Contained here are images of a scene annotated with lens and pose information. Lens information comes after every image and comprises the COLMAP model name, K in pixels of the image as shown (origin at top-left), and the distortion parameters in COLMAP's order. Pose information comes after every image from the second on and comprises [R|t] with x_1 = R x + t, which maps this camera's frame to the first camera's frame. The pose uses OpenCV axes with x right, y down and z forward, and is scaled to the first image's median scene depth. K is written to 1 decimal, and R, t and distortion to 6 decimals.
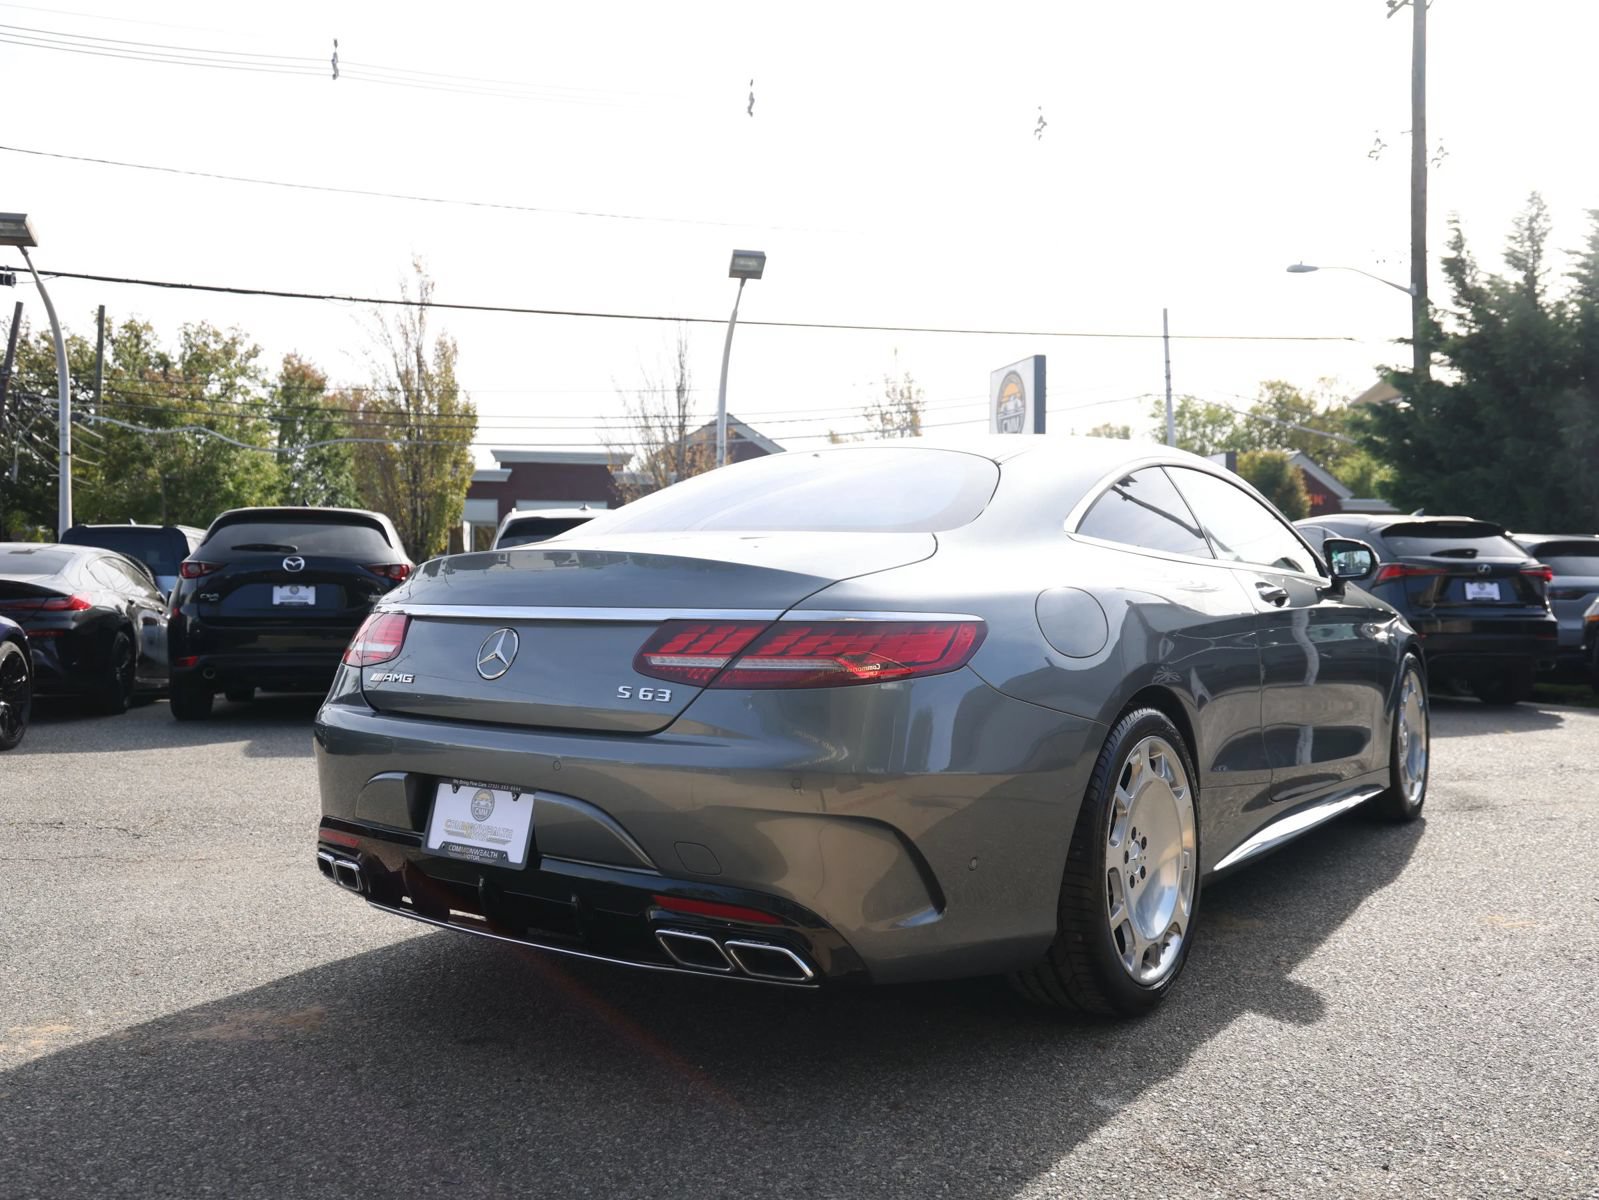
lens RADIAL K [[1315.3, 0, 813.1], [0, 1315.3, 594.1], [0, 0, 1]] dist [-0.097089, 0.089218]
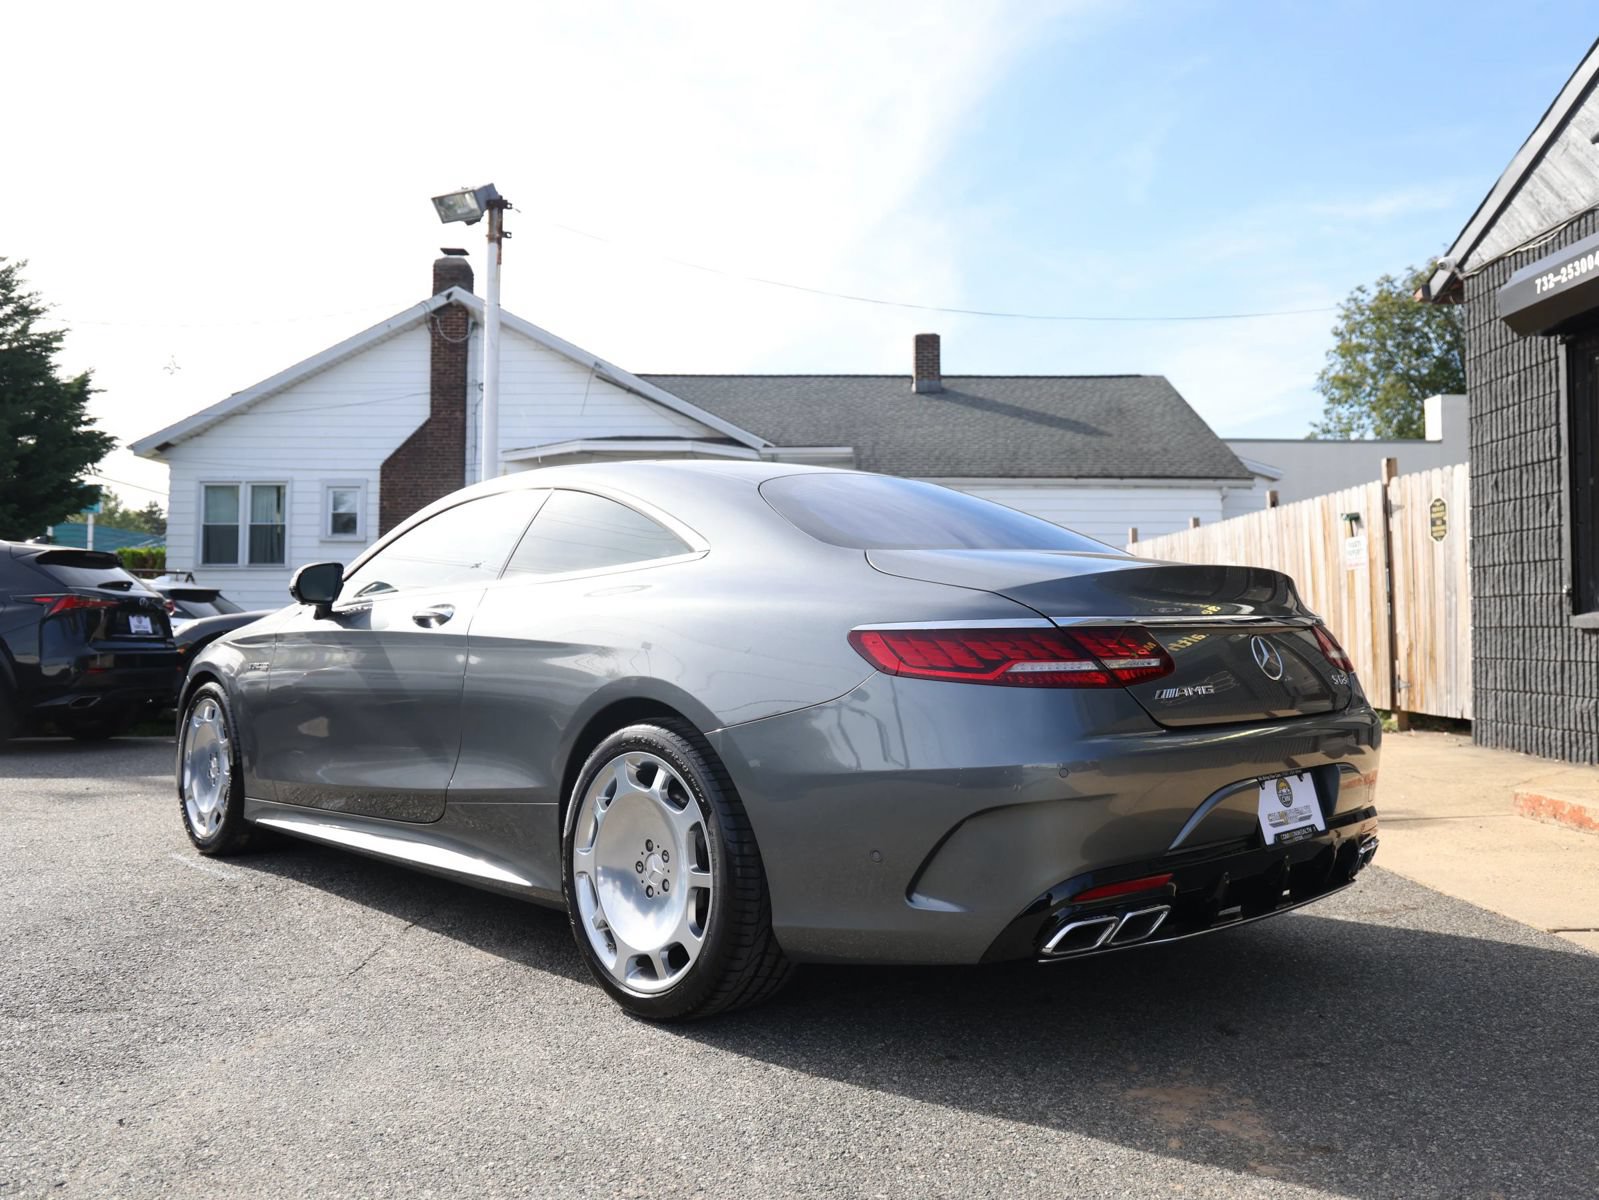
lens RADIAL K [[1315.3, 0, 813.1], [0, 1315.3, 594.1], [0, 0, 1]] dist [-0.097089, 0.089218]
pose [[0.169152, 0.032701, 0.985047, -0.190971], [0.000158, 0.999449, -0.033206, 0.003759], [-0.985590, 0.005773, 0.169054, 0.161934]]
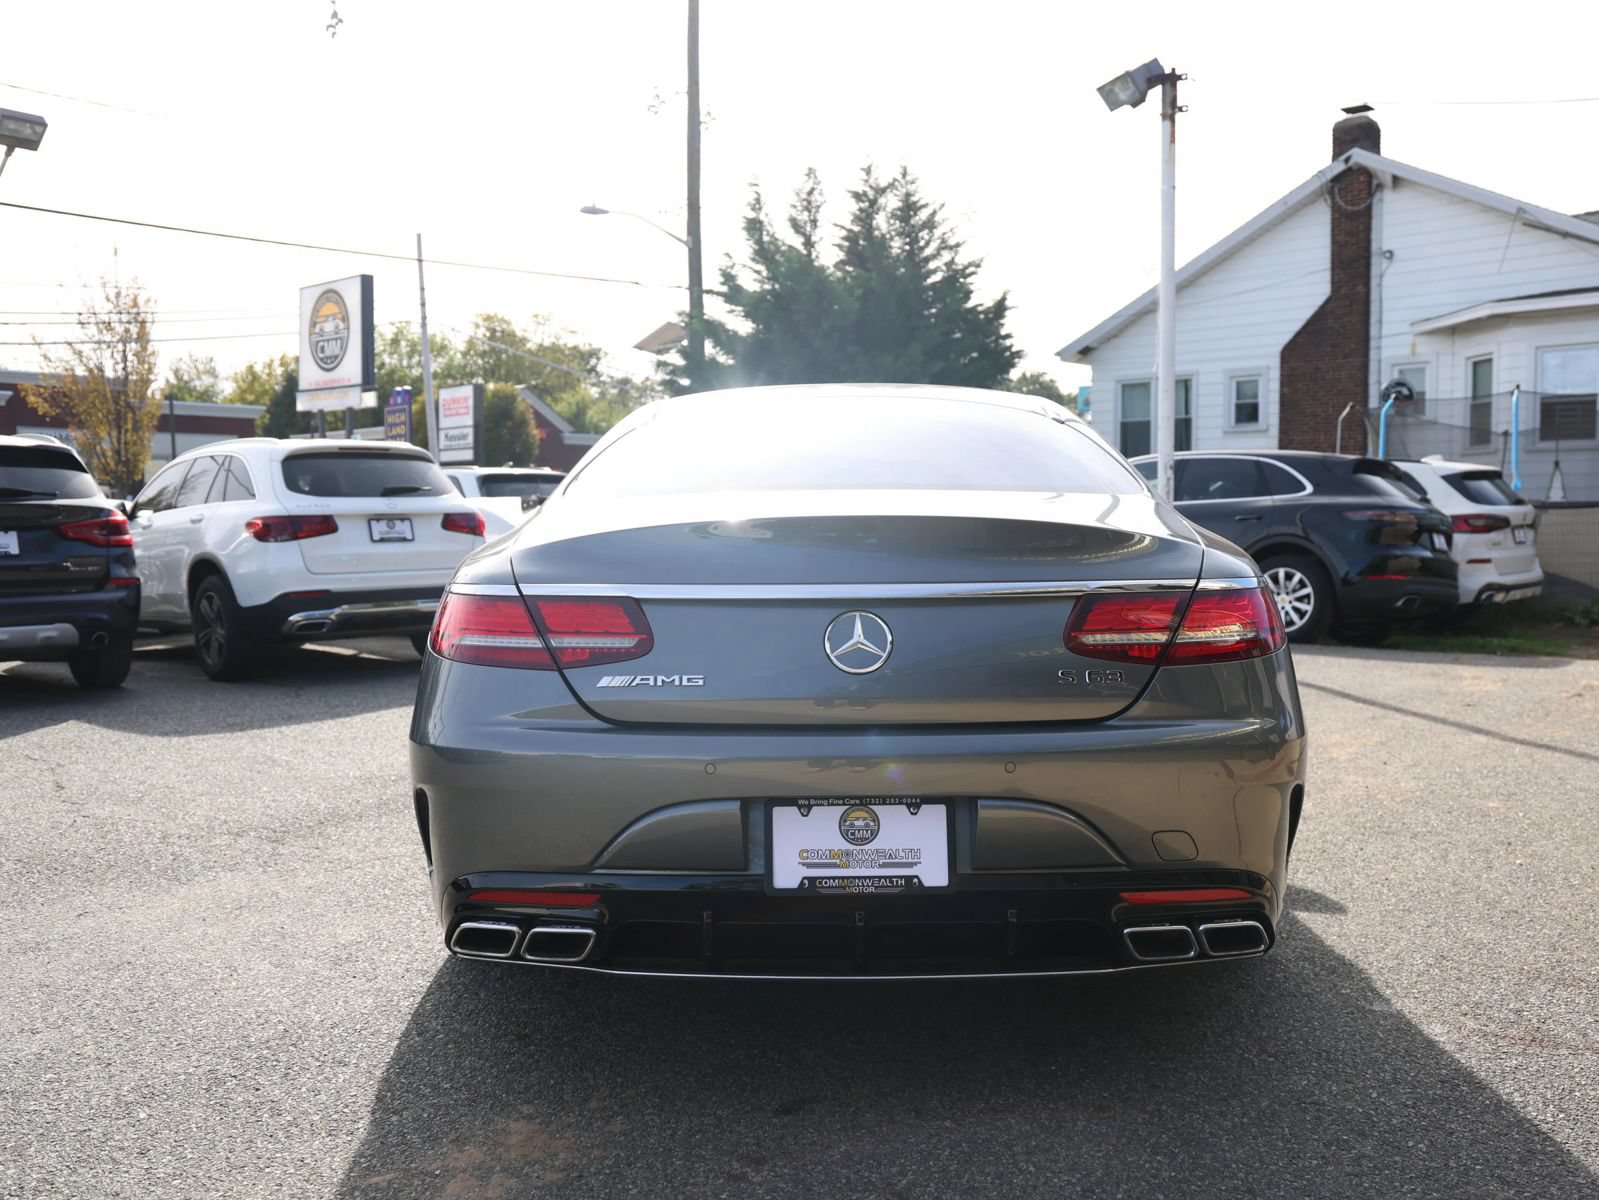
lens RADIAL K [[1315.3, 0, 813.1], [0, 1315.3, 594.1], [0, 0, 1]] dist [-0.097089, 0.089218]
pose [[0.821558, -0.036717, 0.568942, -0.099159], [0.006128, 0.998435, 0.055585, -0.003972], [-0.570093, -0.042180, 0.820497, 0.046190]]
